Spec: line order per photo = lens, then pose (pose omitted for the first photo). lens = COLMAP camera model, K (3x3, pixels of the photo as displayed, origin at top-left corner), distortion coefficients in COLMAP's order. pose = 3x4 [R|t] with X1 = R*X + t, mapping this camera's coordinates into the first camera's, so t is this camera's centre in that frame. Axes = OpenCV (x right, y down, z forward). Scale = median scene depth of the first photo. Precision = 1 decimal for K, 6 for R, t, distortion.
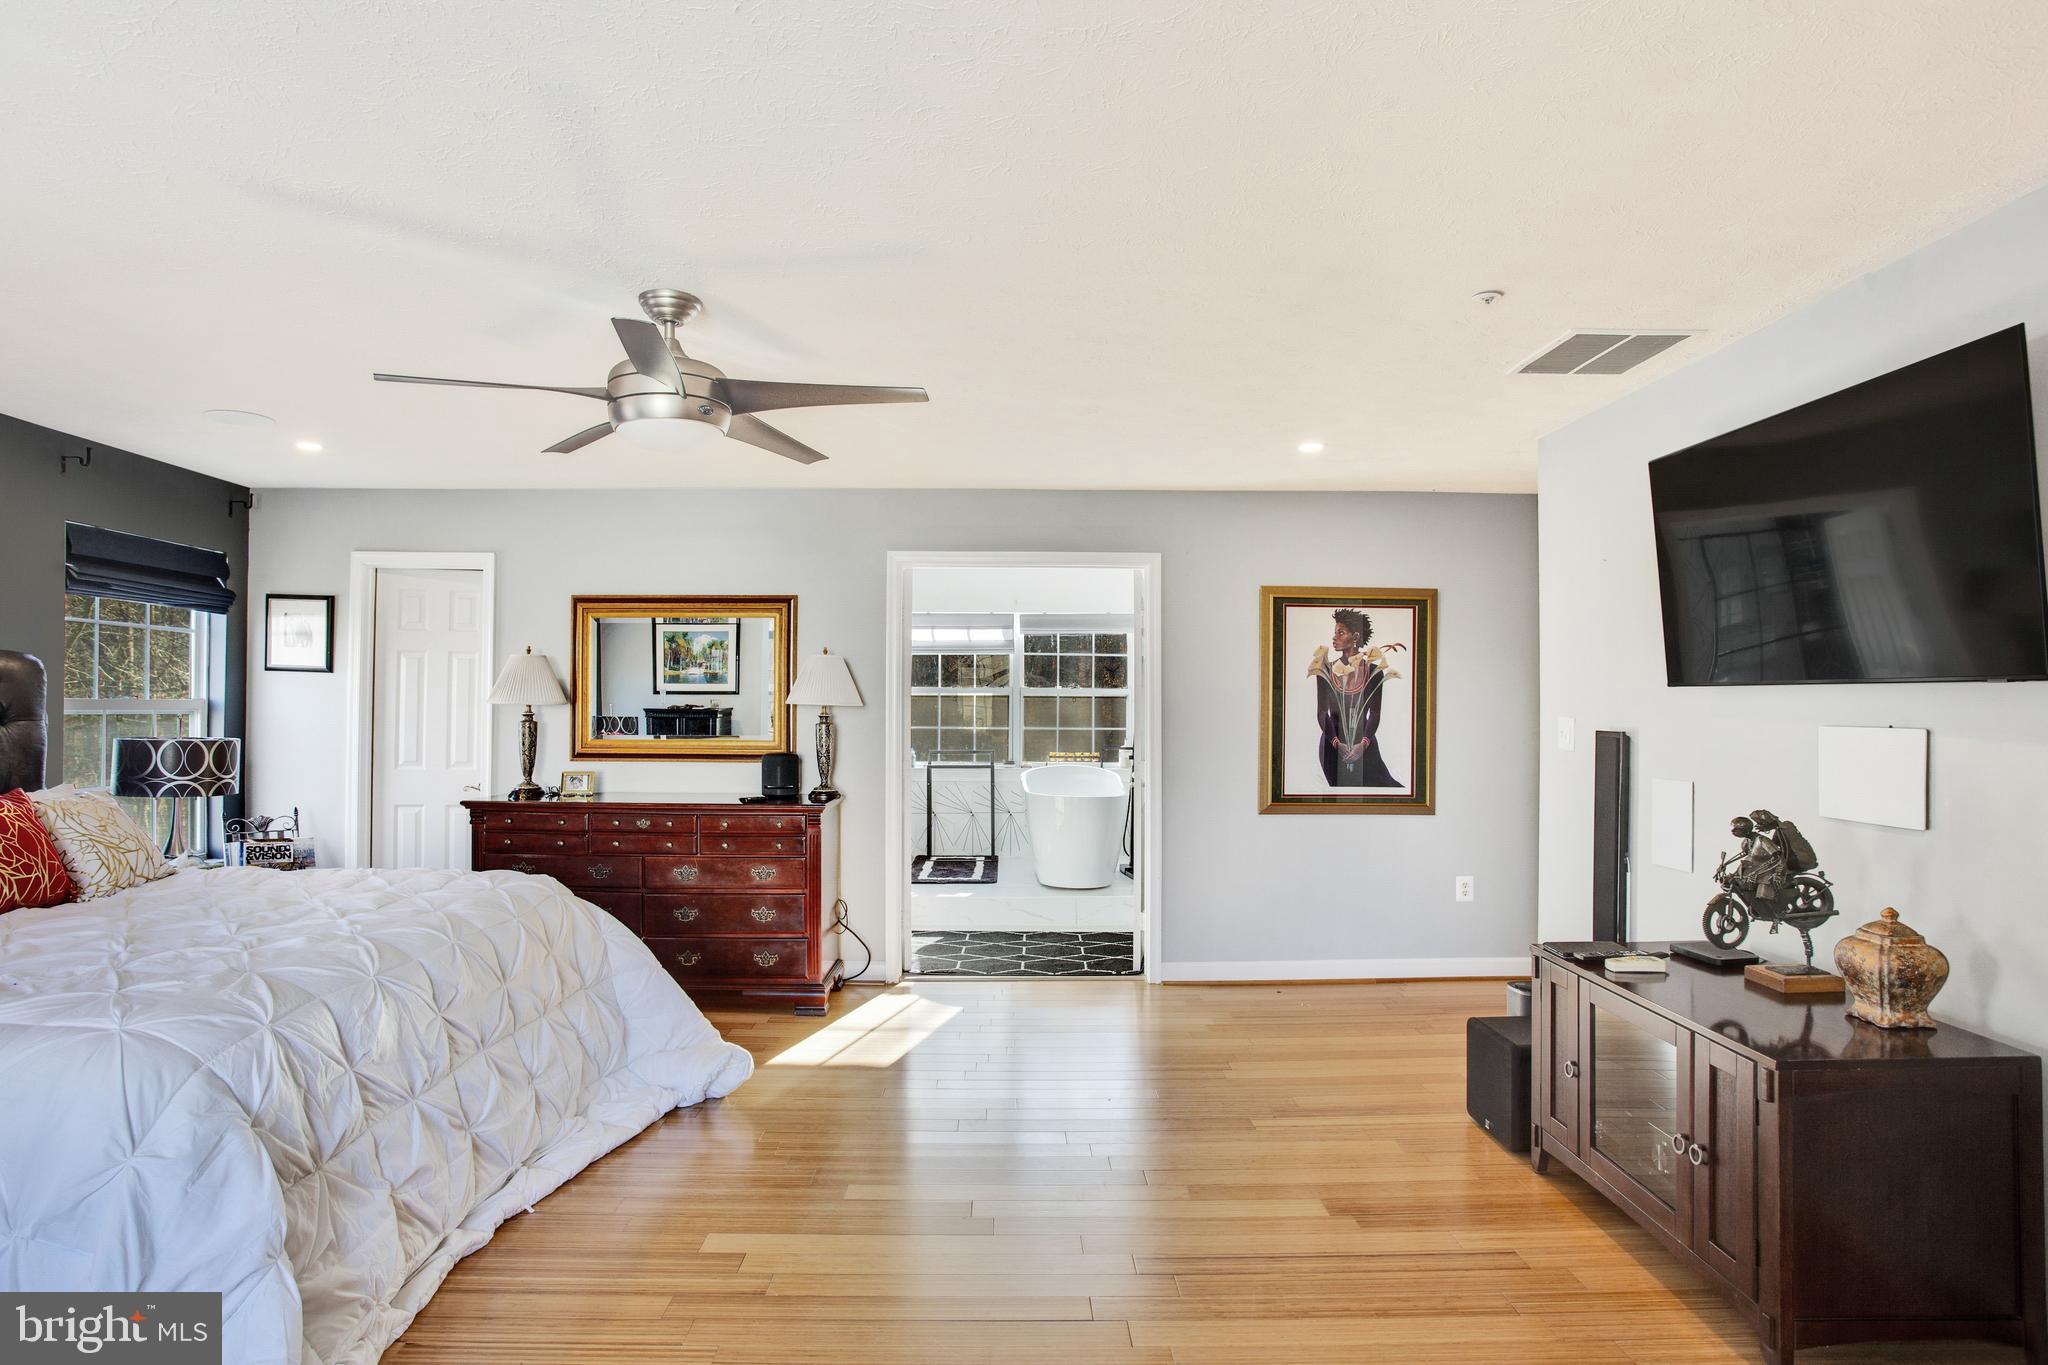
lens RADIAL K [[1037.2, 0, 1007.9], [0, 1037.2, 705.8], [0, 0, 1]] dist [-0.048540, 0.000851]
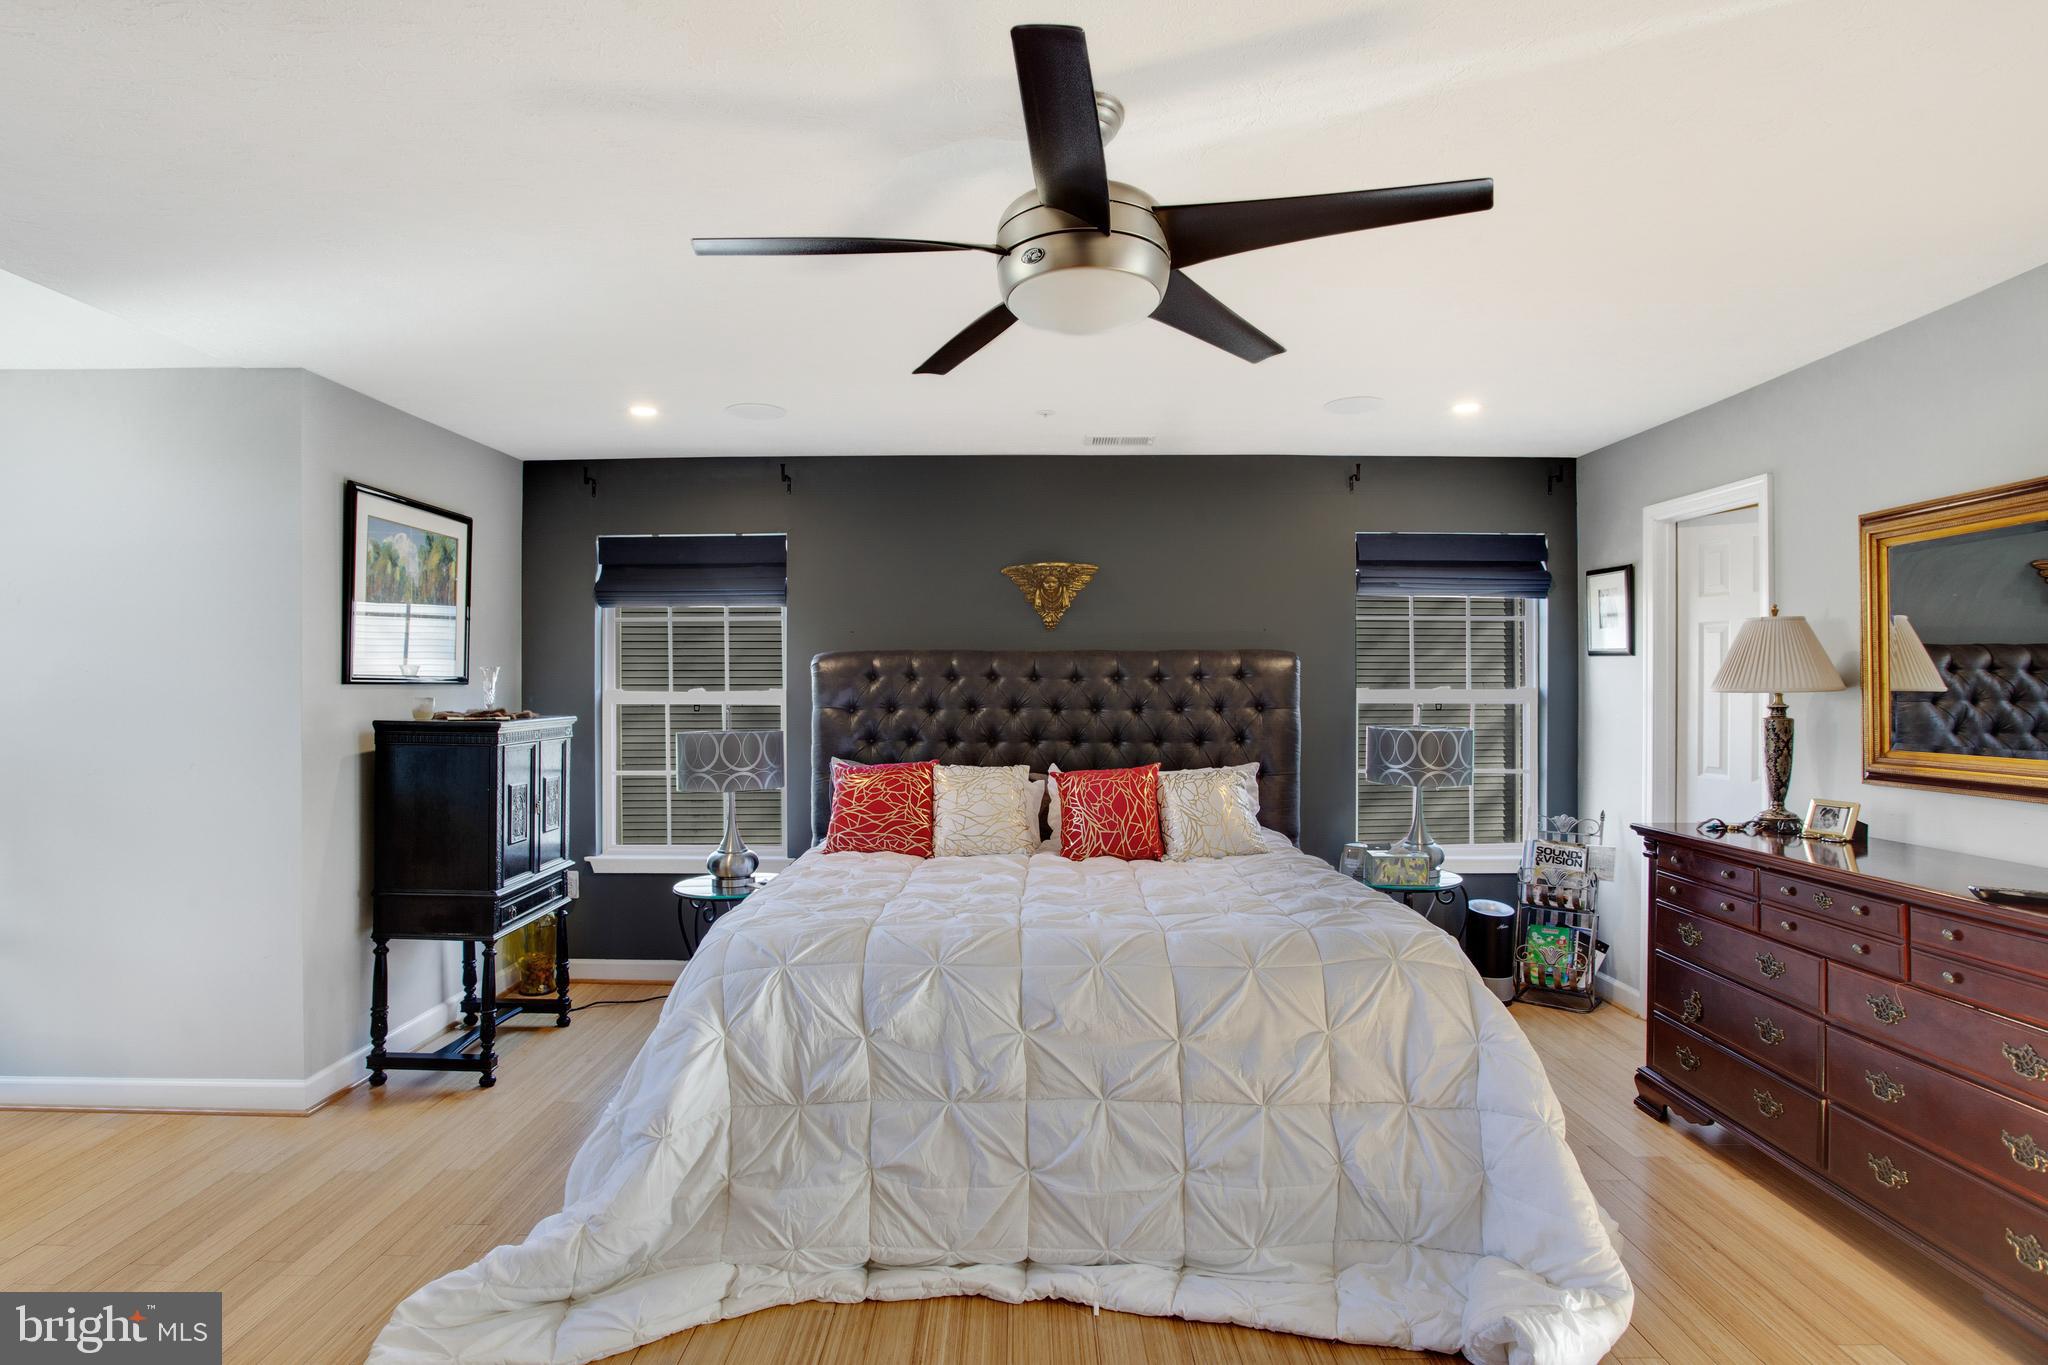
lens RADIAL K [[1037.2, 0, 1007.9], [0, 1037.2, 705.8], [0, 0, 1]] dist [-0.048540, 0.000851]
pose [[-0.022365, 0.008360, -0.999715, 0.193569], [0.003692, 0.999959, 0.008279, -0.000053], [0.999743, -0.003506, -0.022395, 0.521527]]
